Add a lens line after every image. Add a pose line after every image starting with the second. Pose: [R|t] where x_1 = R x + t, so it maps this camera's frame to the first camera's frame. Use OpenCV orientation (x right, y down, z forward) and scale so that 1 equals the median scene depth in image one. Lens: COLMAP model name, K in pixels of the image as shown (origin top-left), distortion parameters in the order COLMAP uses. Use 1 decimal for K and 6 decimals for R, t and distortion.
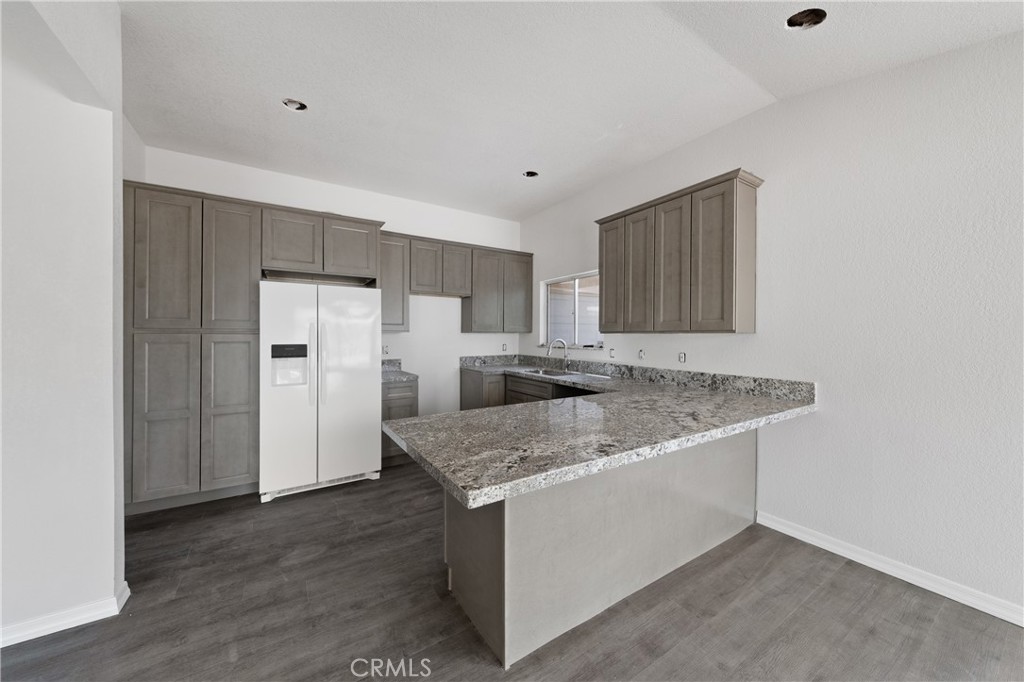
lens RADIAL K [[362.1, 0, 505.8], [0, 362.1, 333.8], [0, 0, 1]] dist [0.015551, -0.000311]
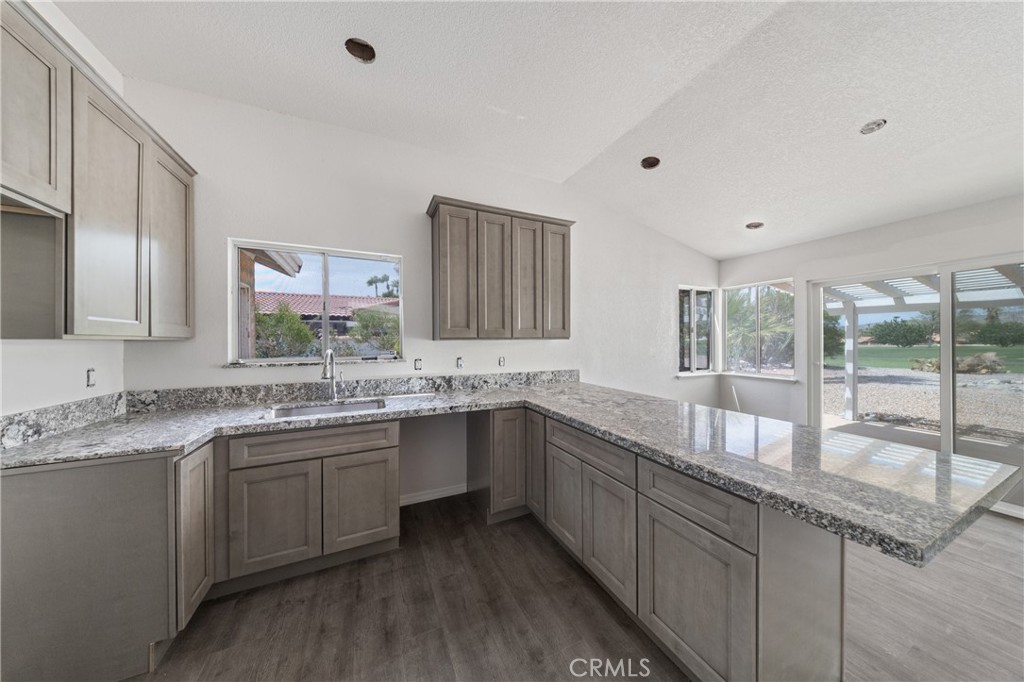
lens RADIAL K [[310.4, 0, 507.4], [0, 310.4, 341.7], [0, 0, 1]] dist [0.000412, -0.000044]
pose [[0.127134, -0.006070, 0.991867, -0.464036], [0.005028, 0.999972, 0.005475, -0.000174], [-0.991873, 0.004291, 0.127161, 0.889813]]
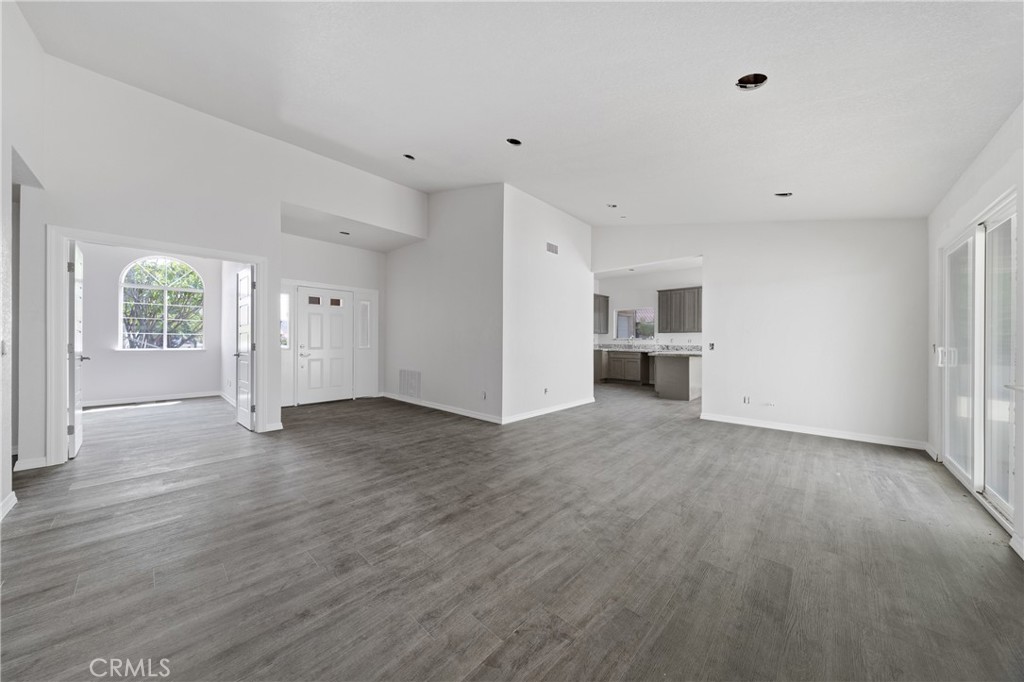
lens RADIAL K [[338.0, 0, 509.9], [0, 338.0, 339.7], [0, 0, 1]] dist [0.033877, -0.010289]
pose [[0.964825, 0.002331, 0.262882, -1.692801], [-0.000793, 0.999982, -0.005953, 0.075107], [-0.262891, 0.005535, 0.964810, -1.317607]]
